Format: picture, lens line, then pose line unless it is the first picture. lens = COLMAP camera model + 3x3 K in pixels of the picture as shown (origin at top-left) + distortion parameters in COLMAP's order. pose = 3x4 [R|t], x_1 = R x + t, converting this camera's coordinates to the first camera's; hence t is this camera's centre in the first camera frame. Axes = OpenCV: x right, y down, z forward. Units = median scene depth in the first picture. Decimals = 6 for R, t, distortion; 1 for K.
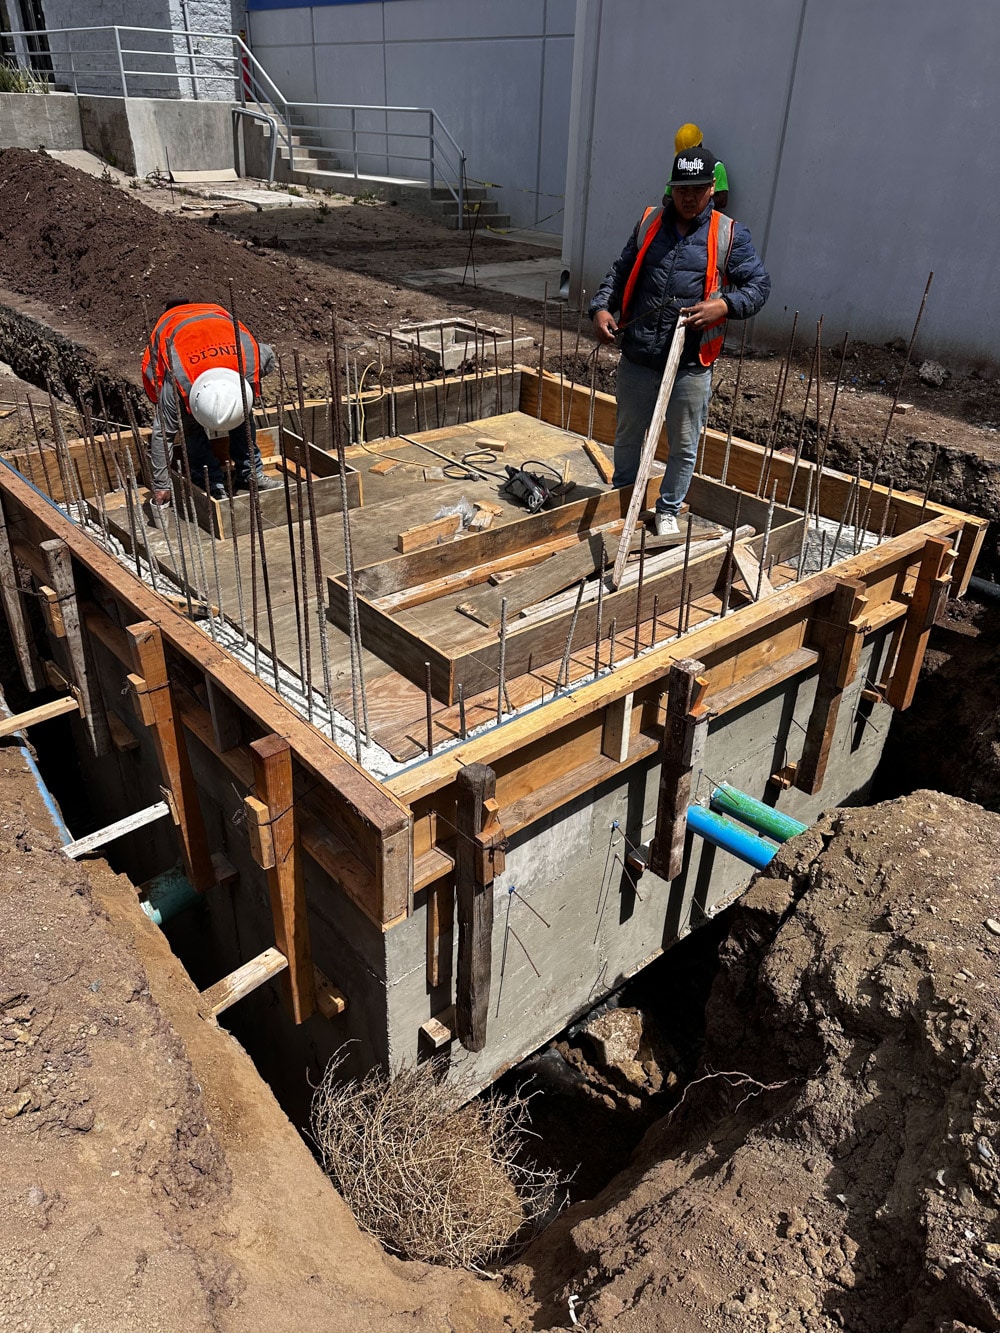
lens RADIAL K [[950.1, 0, 507.8], [0, 950.1, 674.8], [0, 0, 1]] dist [0.056557, -0.058703]
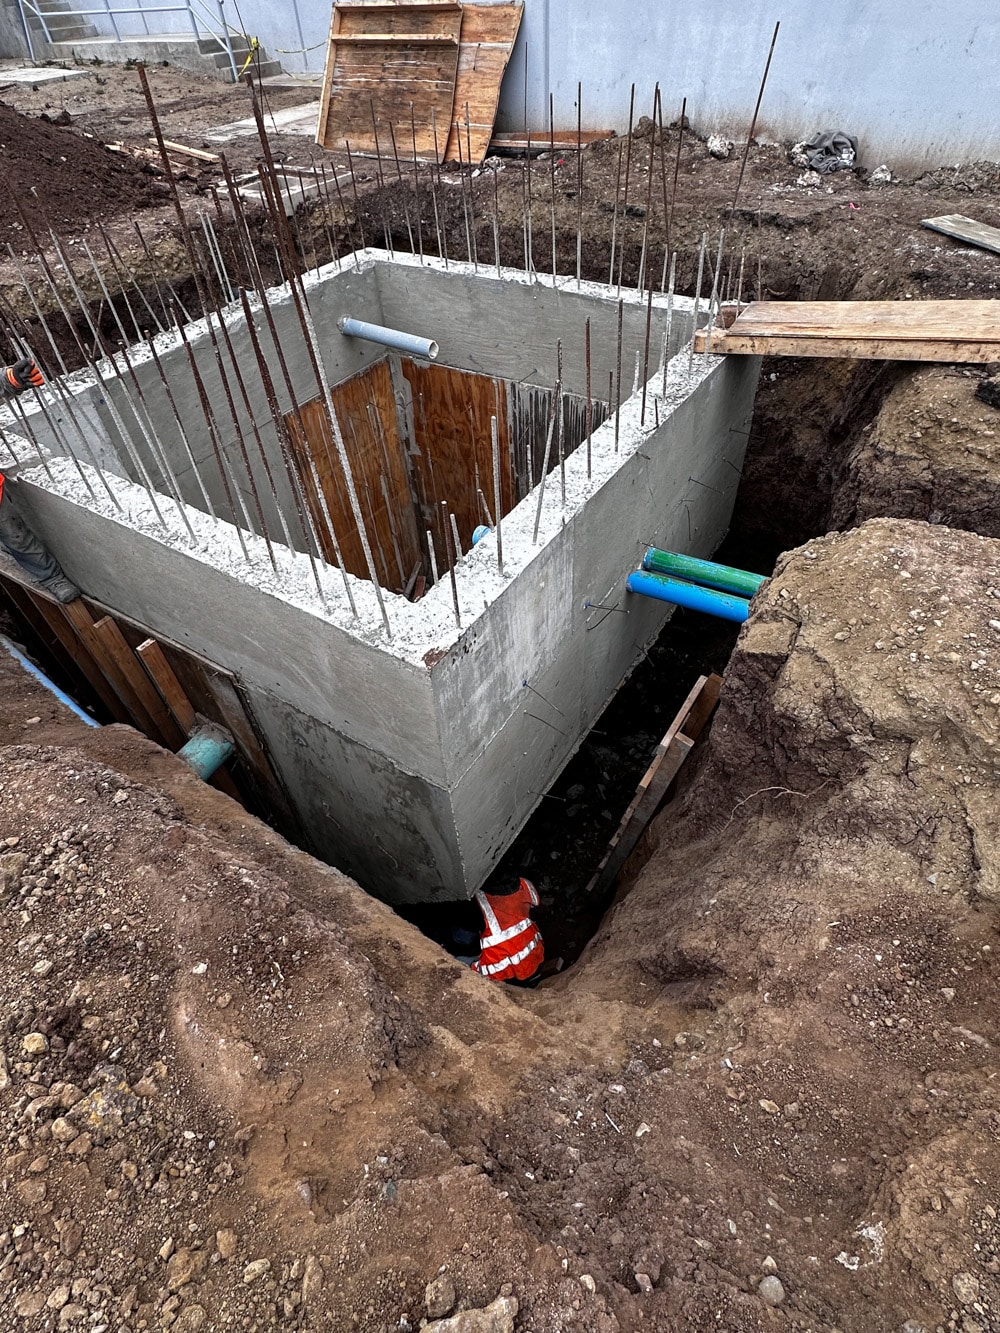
lens RADIAL K [[703.5, 0, 497.6], [0, 703.5, 668.1], [0, 0, 1]] dist [-0.003625, 0.003497]
pose [[0.961165, -0.247977, 0.121112, -0.055743], [0.207604, 0.938847, 0.274711, -0.013846], [-0.181828, -0.238899, 0.953869, 0.089844]]
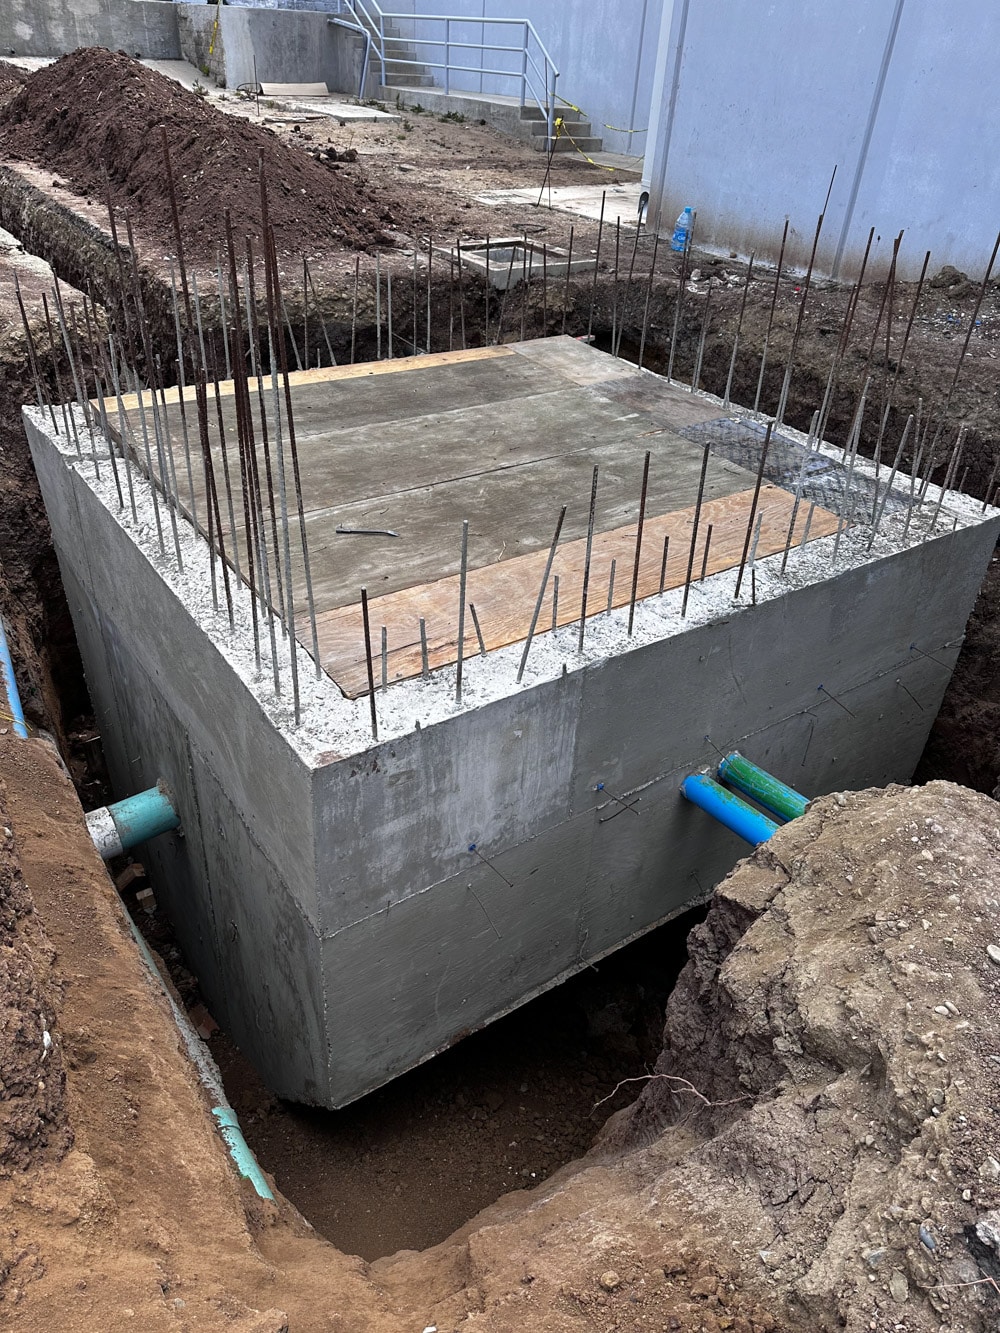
lens RADIAL K [[950.1, 0, 493.9], [0, 950.1, 668.2], [0, 0, 1]] dist [0.056557, -0.058703]
pose [[0.993106, 0.079626, -0.086026, 0.039657], [-0.075376, 0.995820, 0.051576, 0.002580], [0.089773, -0.044736, 0.994957, 0.046124]]
